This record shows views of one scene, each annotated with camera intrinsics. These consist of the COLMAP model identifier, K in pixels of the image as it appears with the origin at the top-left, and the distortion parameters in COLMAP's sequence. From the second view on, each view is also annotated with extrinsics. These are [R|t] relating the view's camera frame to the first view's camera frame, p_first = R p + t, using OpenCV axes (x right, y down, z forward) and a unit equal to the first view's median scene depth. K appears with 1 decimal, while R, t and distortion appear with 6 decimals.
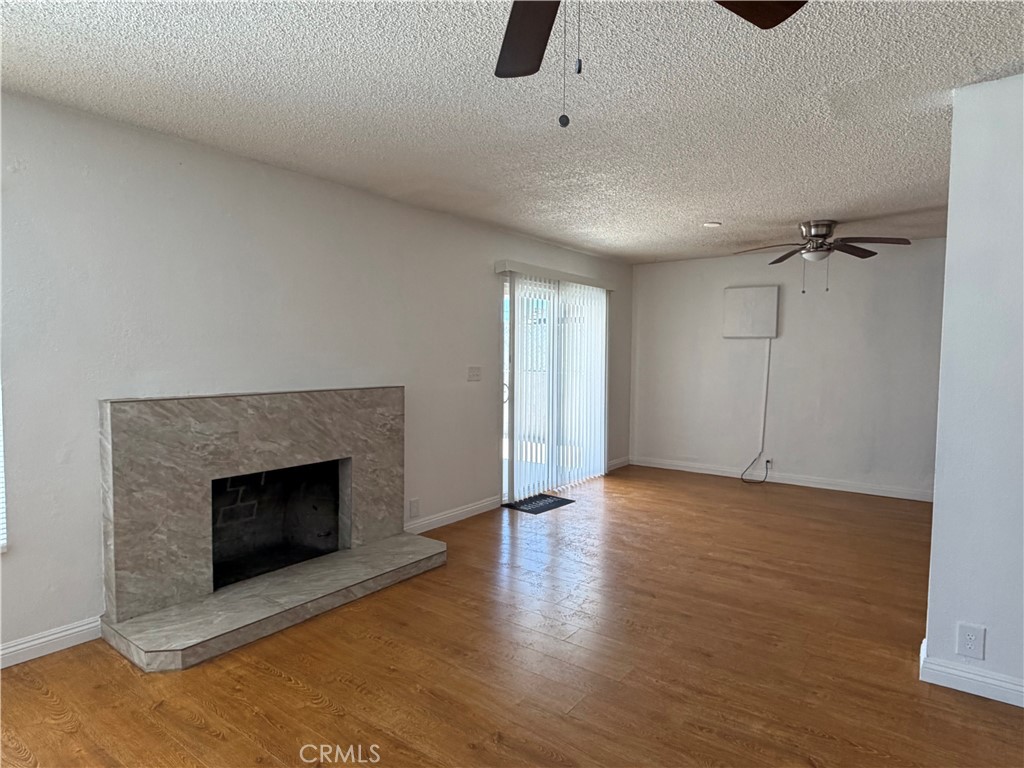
lens RADIAL K [[594.2, 0, 510.4], [0, 594.2, 385.4], [0, 0, 1]] dist [0.000112, -0.004795]
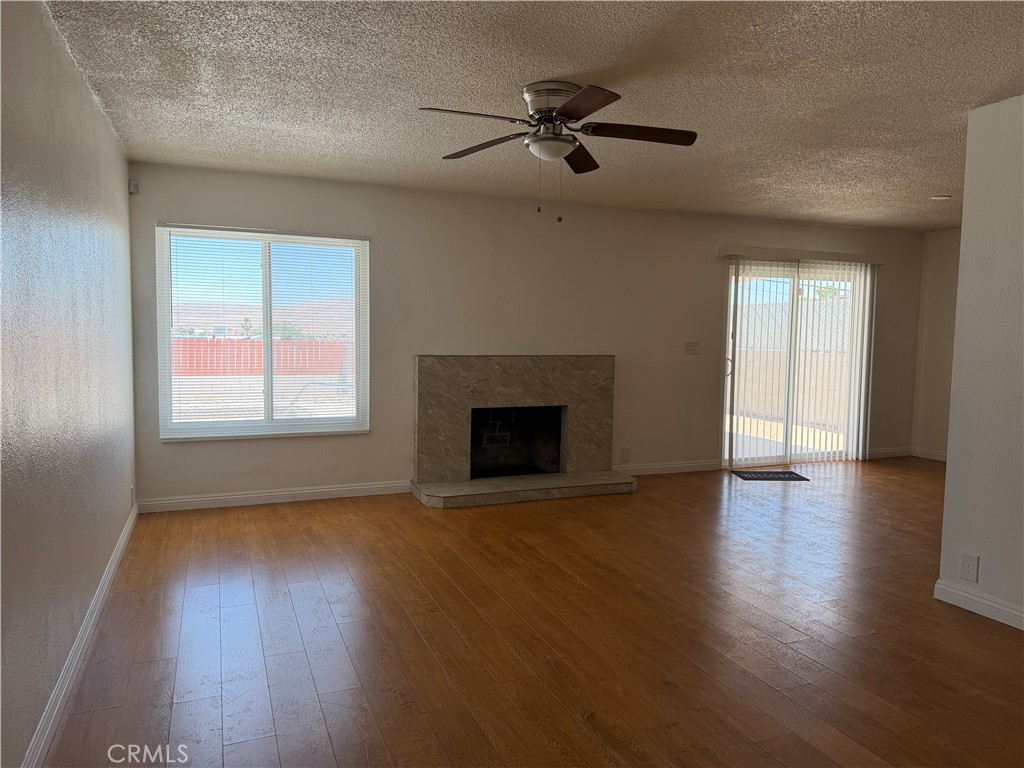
lens RADIAL K [[717.0, 0, 512.7], [0, 717.0, 383.8], [0, 0, 1]] dist [0.033989, -0.004134]
pose [[0.856266, 0.041583, -0.514858, 0.541958], [-0.034841, 0.999134, 0.022751, 0.044165], [0.515359, -0.001542, 0.856973, -0.549801]]
